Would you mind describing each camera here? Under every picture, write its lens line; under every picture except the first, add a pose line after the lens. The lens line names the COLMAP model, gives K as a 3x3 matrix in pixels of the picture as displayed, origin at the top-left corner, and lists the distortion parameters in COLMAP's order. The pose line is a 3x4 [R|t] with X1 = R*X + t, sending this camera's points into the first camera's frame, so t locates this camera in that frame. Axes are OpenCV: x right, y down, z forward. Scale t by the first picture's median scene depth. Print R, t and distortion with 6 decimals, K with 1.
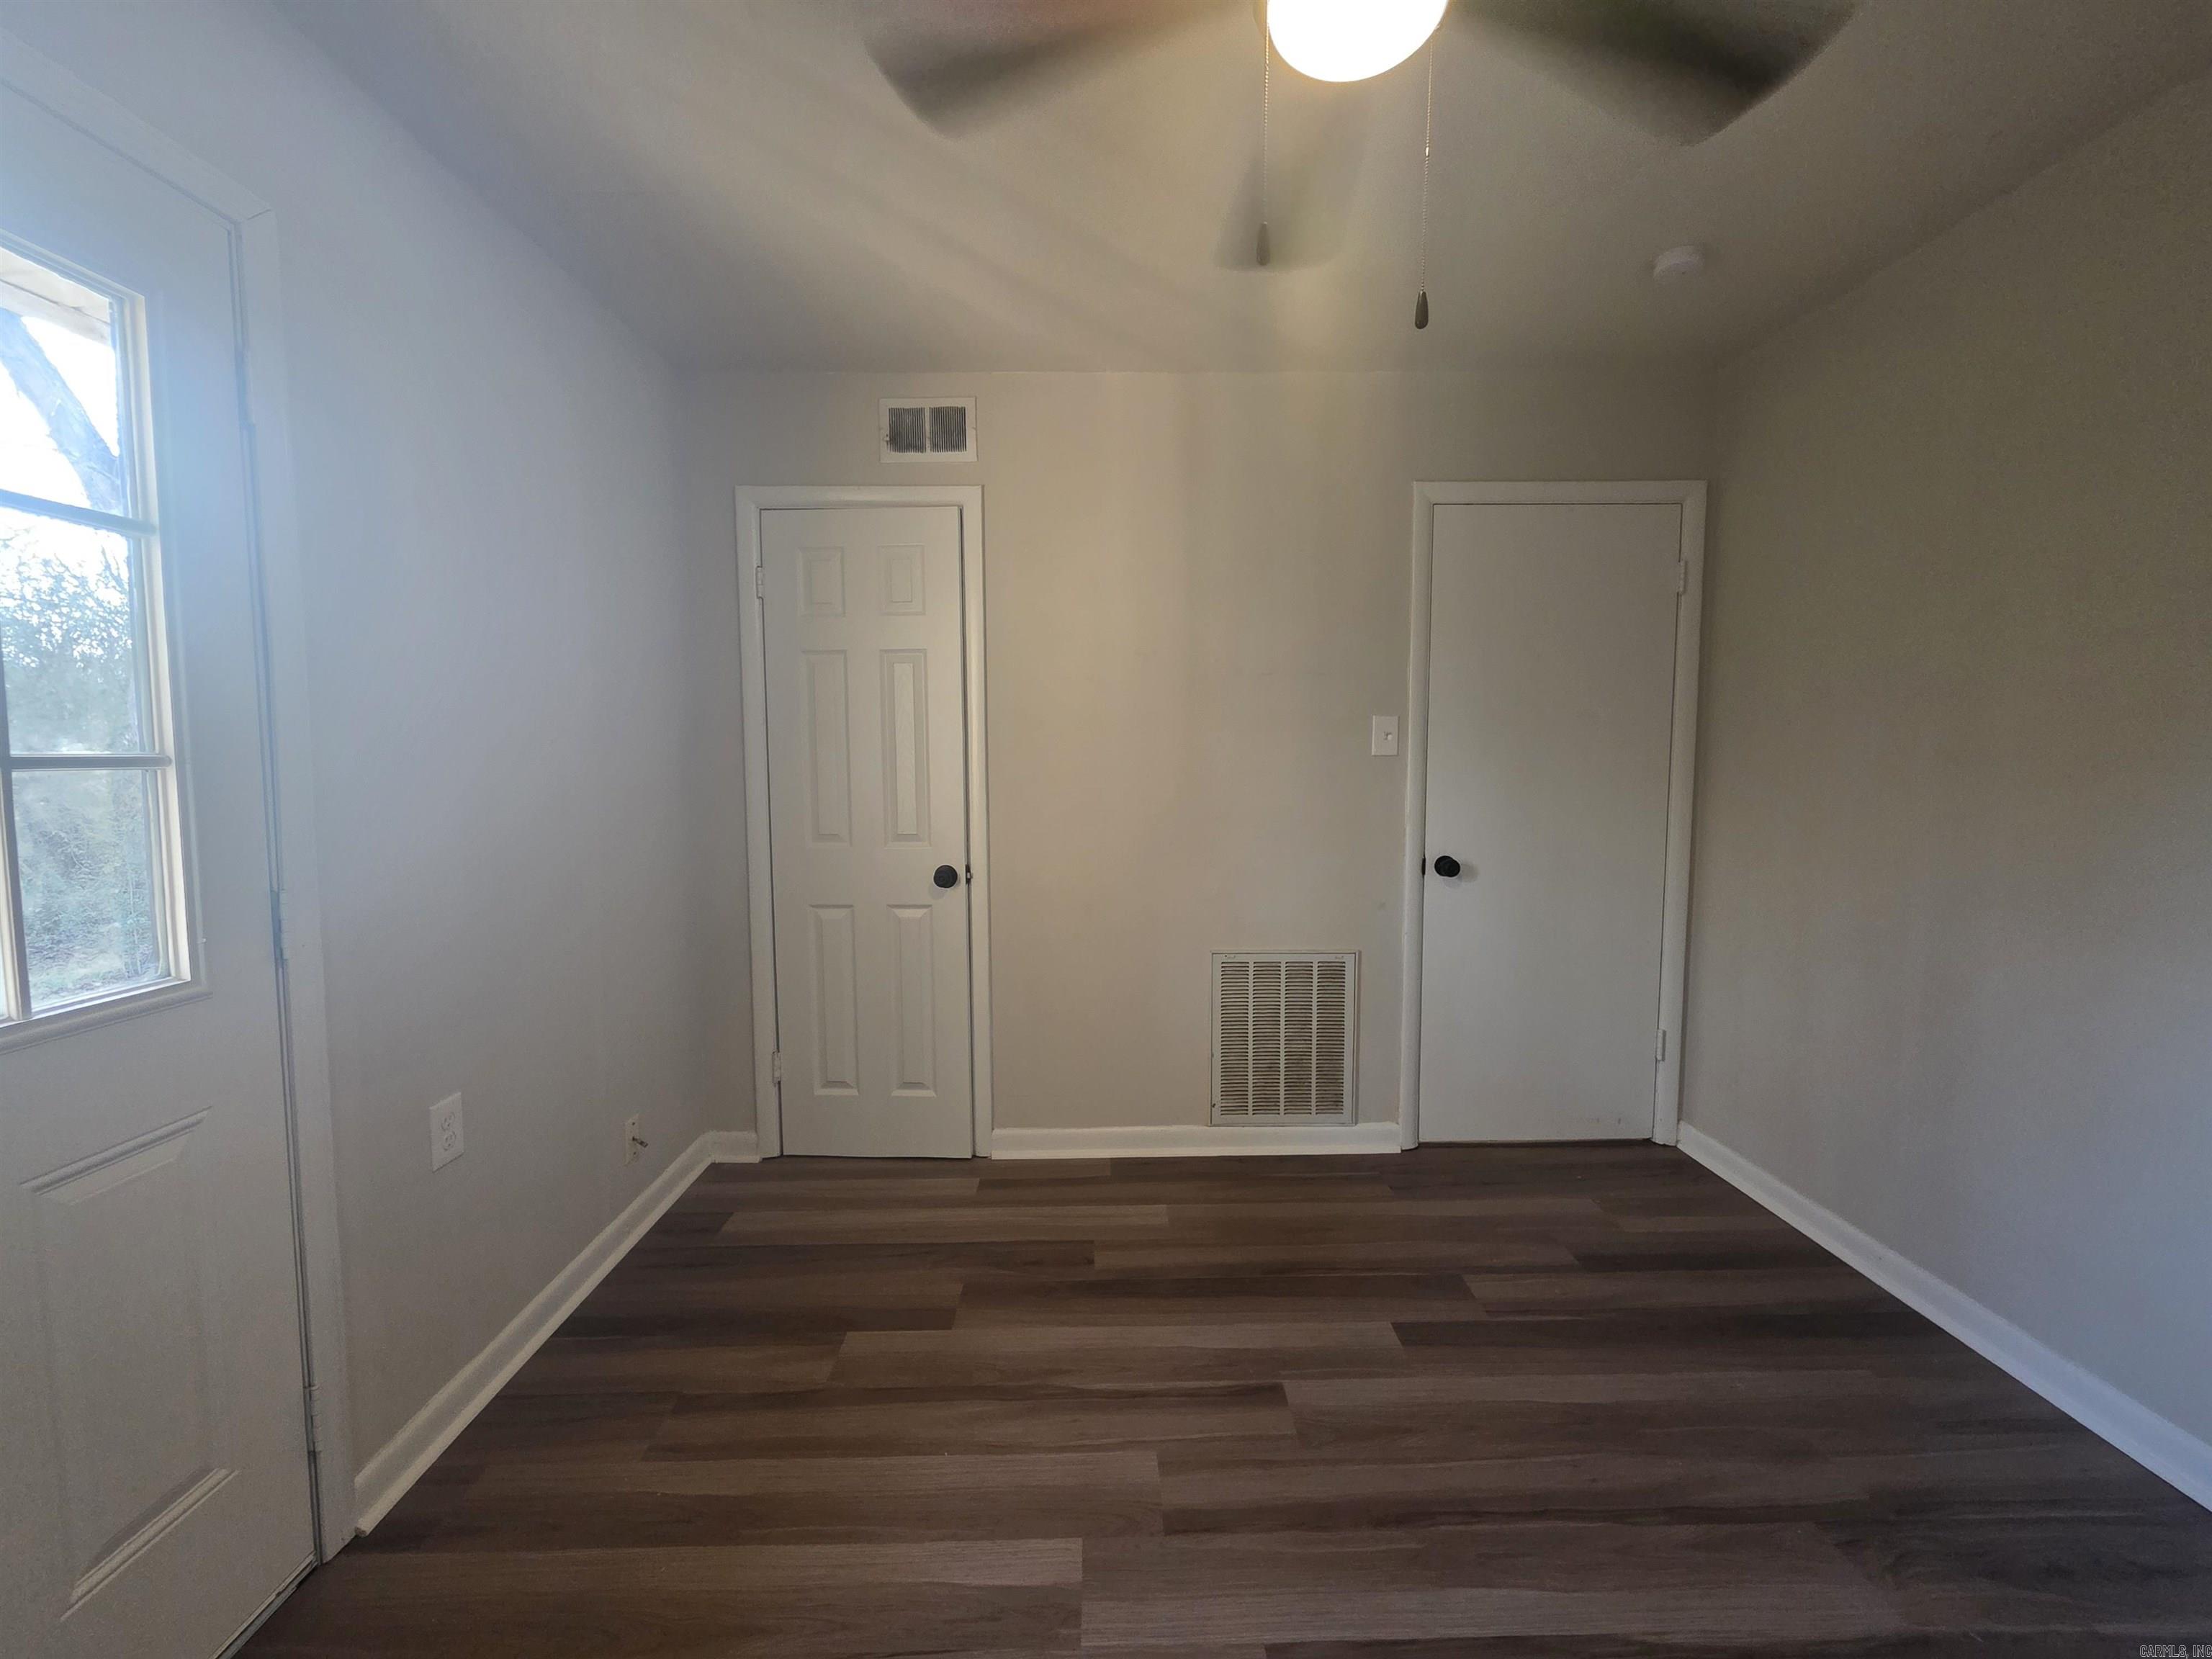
lens RADIAL K [[892.3, 0, 1111.6], [0, 892.3, 810.4], [0, 0, 1]] dist [0.003694, -0.000059]
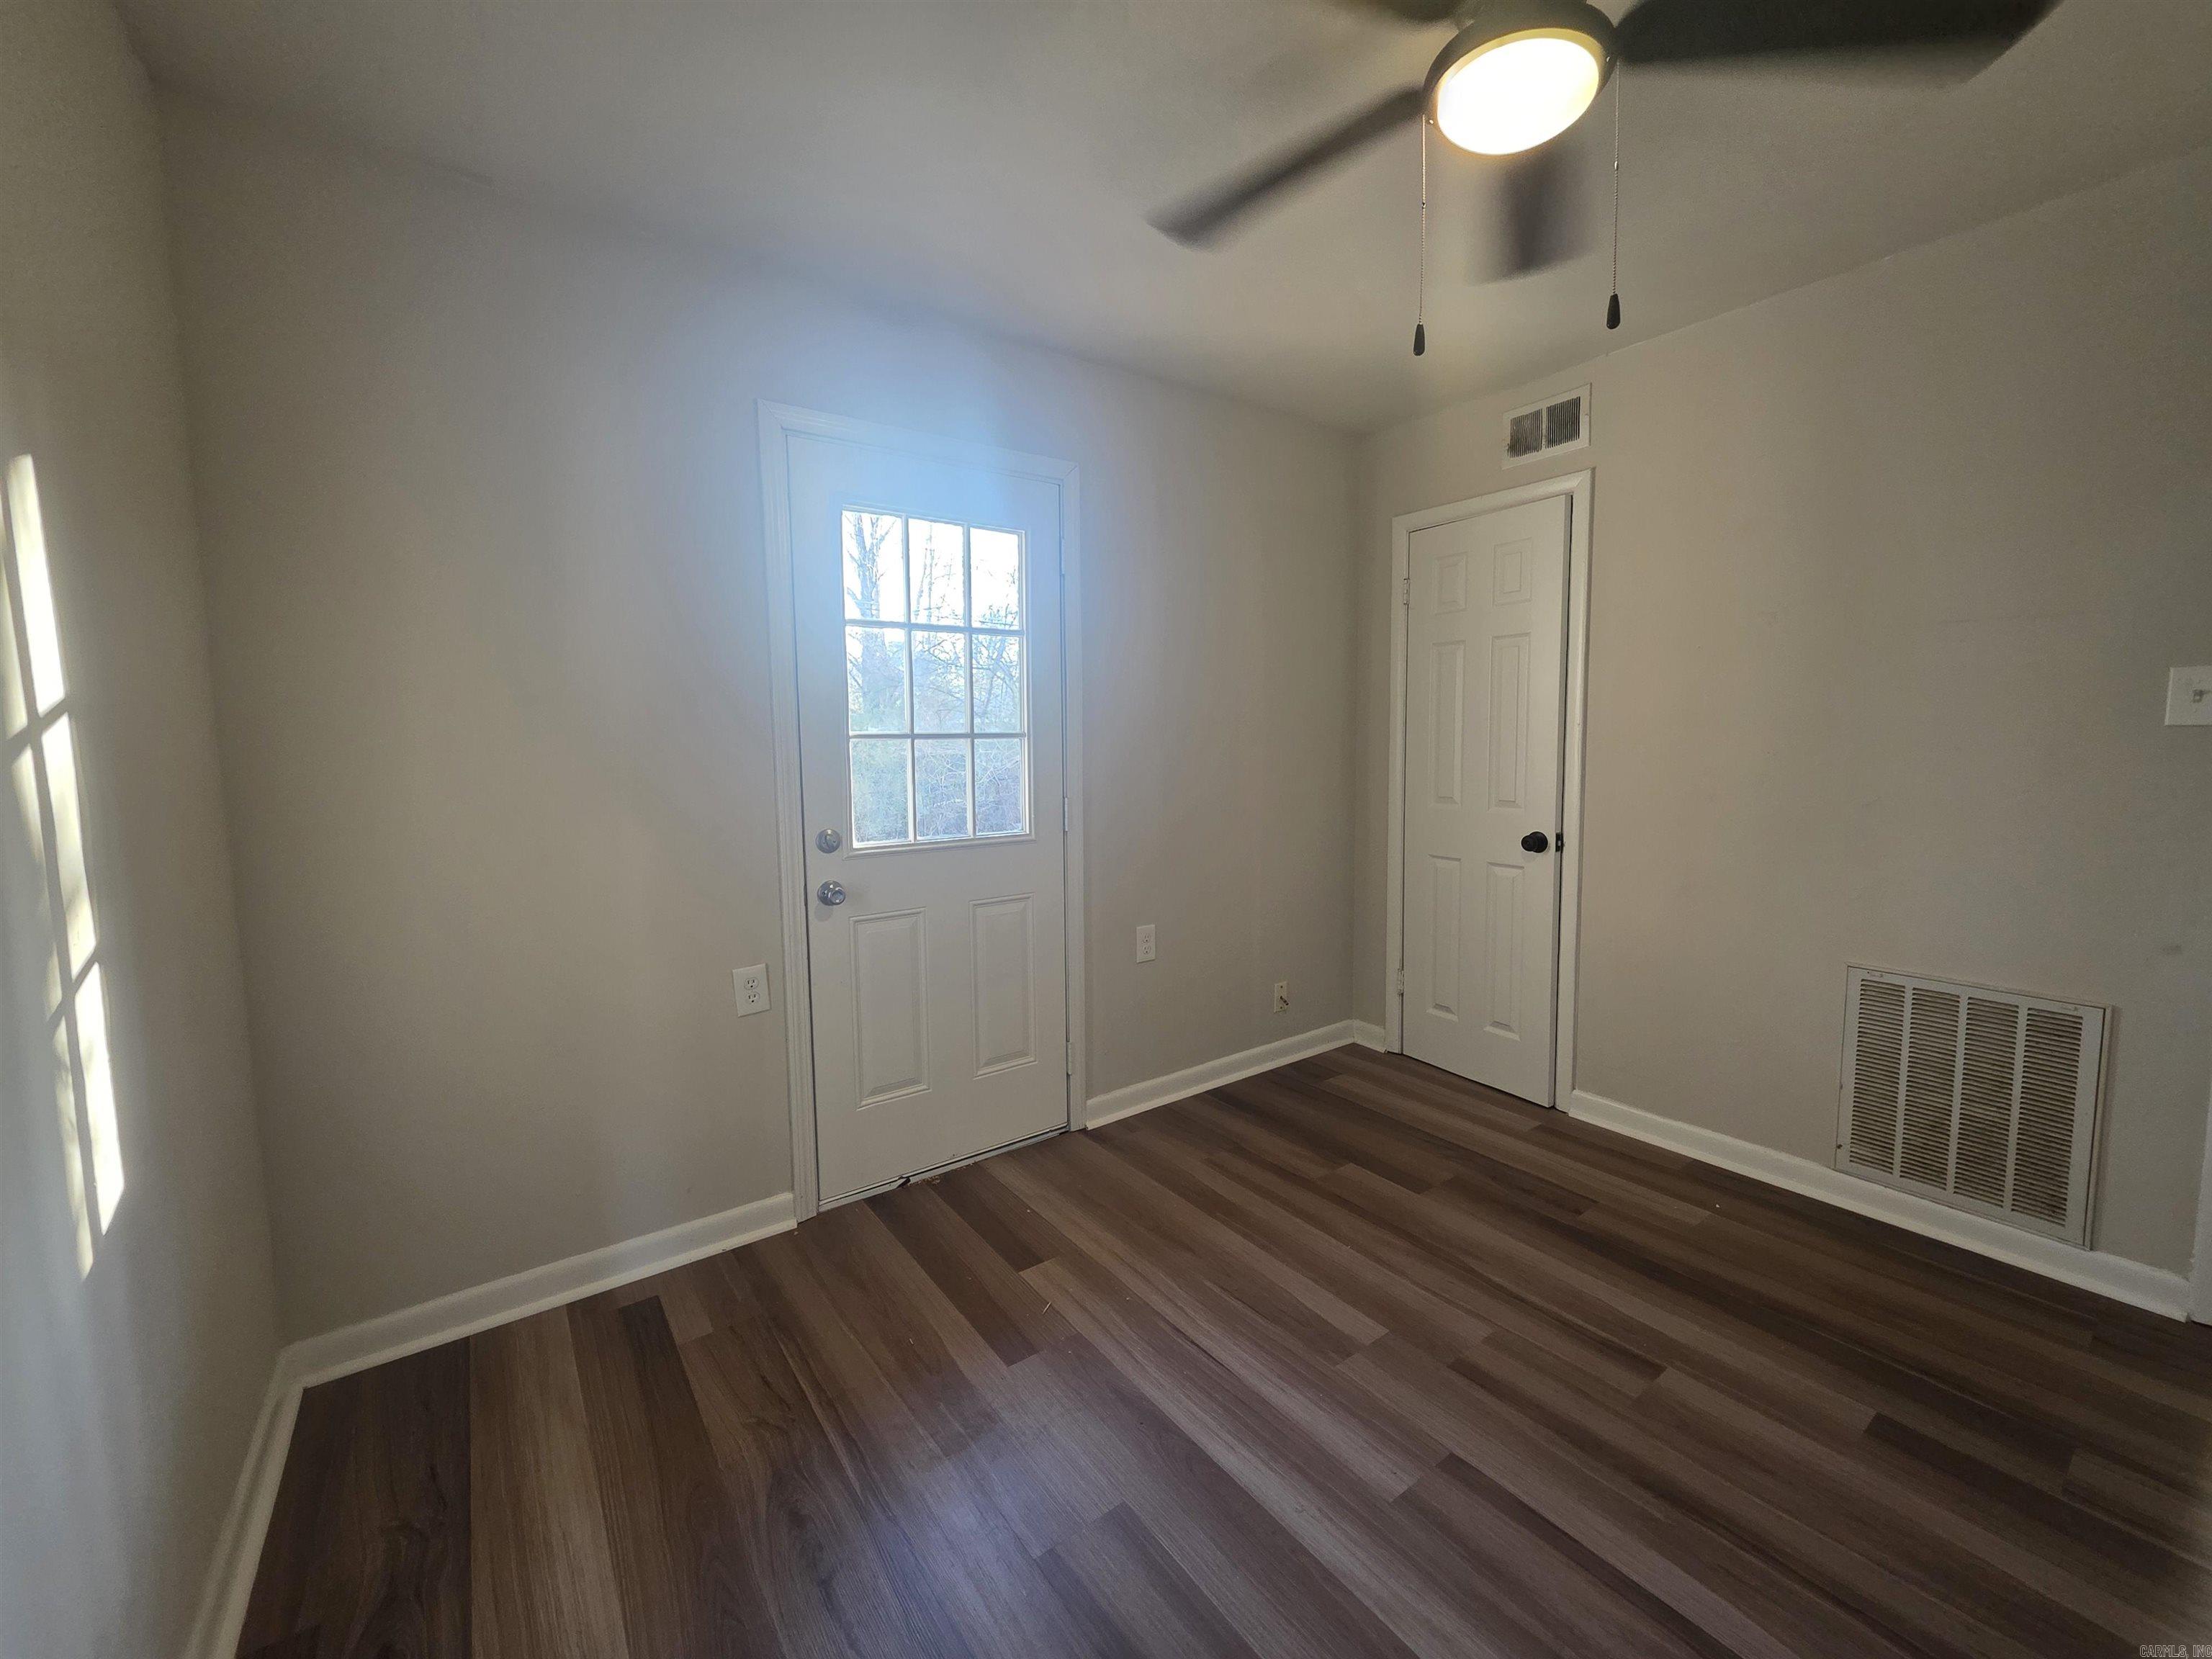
lens RADIAL K [[892.3, 0, 1111.6], [0, 892.3, 810.4], [0, 0, 1]] dist [0.003694, -0.000059]
pose [[0.573692, 0.068475, -0.816204, 0.410267], [-0.046222, 0.997618, 0.051206, 0.004194], [0.817766, 0.008350, 0.575490, -0.049007]]
